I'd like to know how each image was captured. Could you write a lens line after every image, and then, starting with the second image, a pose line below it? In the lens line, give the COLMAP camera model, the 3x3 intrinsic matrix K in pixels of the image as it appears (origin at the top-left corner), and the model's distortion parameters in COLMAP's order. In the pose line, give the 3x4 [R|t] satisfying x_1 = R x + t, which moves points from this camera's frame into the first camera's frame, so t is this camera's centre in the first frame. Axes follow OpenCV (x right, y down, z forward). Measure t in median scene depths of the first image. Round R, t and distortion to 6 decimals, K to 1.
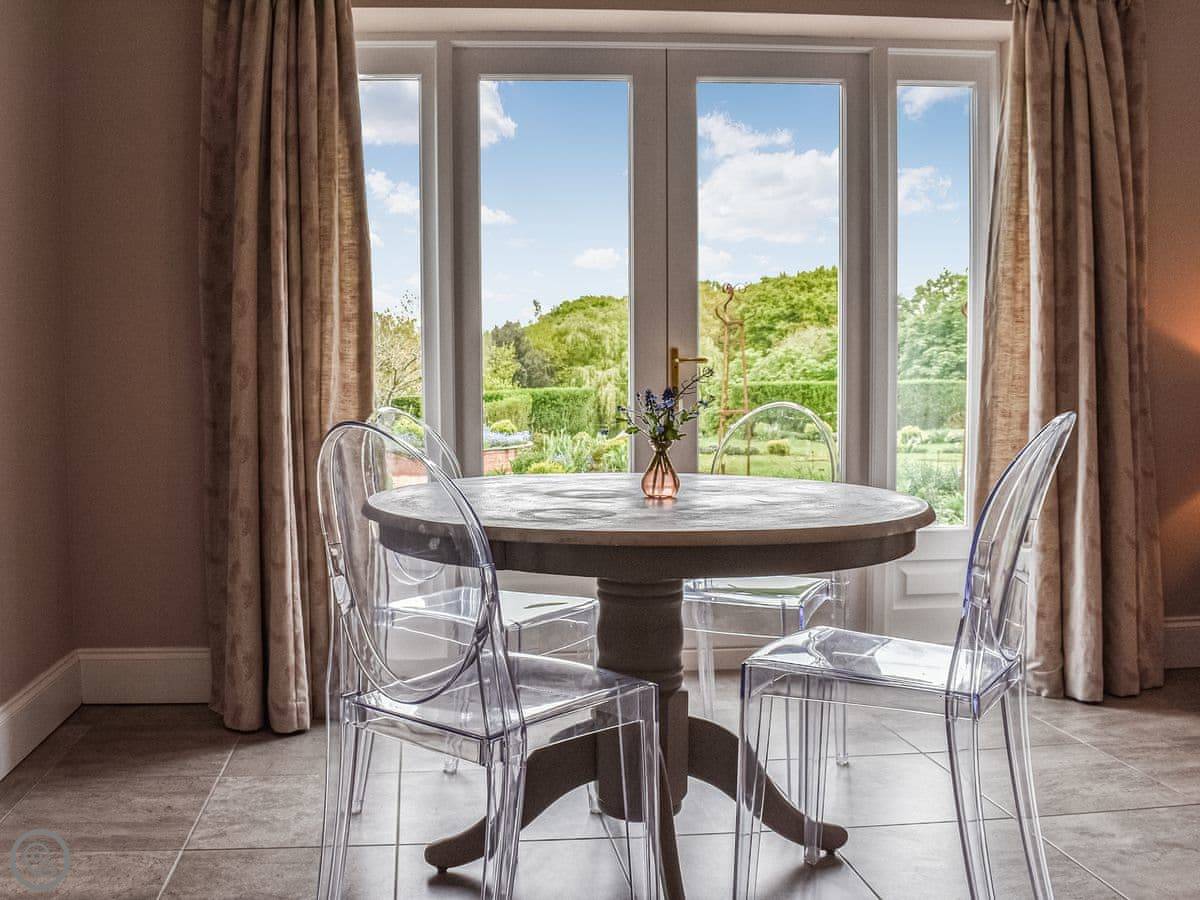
lens RADIAL K [[1124.4, 0, 600.0], [0, 1124.4, 450.0], [0, 0, 1]] dist [-0.082274, -0.004611]
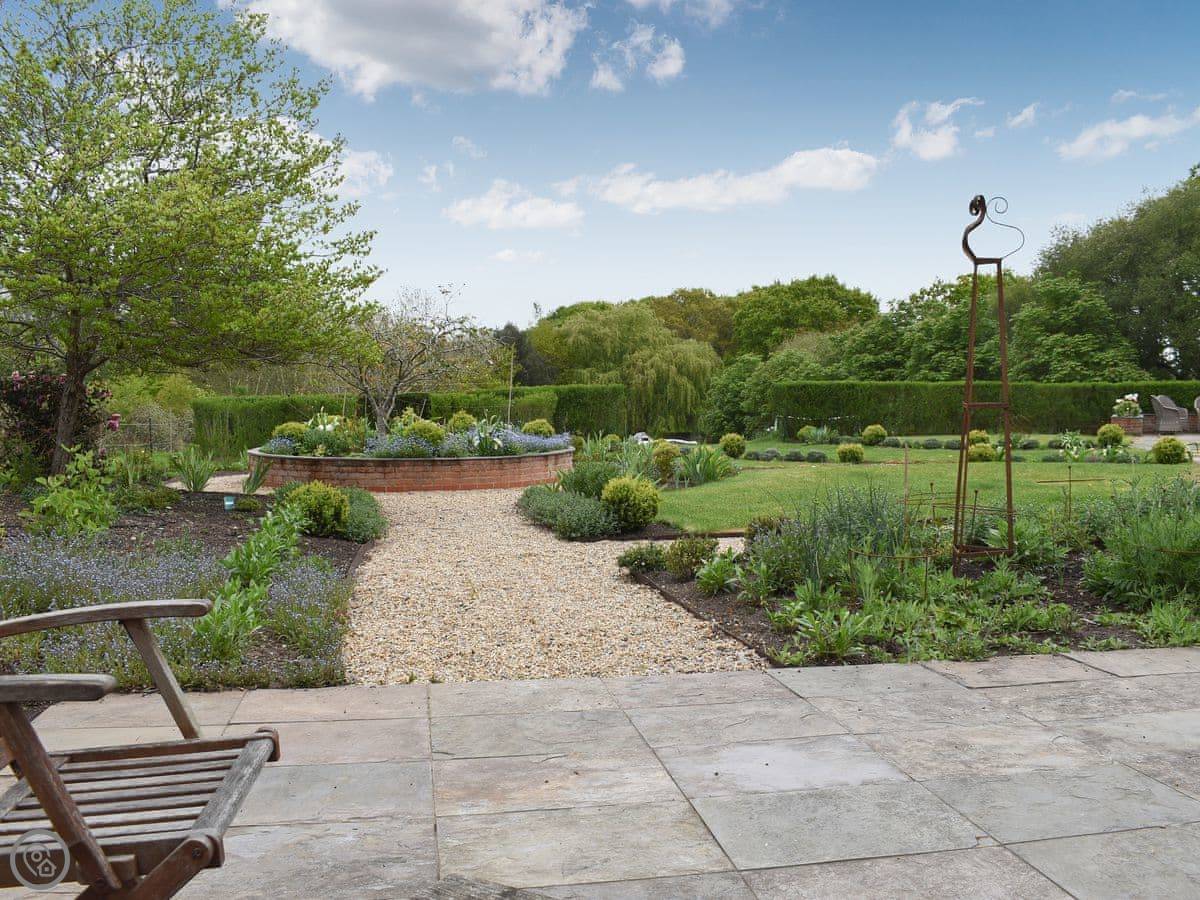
lens RADIAL K [[924.8, 0, 652.9], [0, 924.8, 449.3], [0, 0, 1]] dist [-0.004442, 0.002887]
pose [[0.994889, 0.006068, 0.100792, -0.038192], [-0.006319, 0.999978, 0.002173, -0.003635], [-0.100777, -0.002799, 0.994905, 0.169219]]
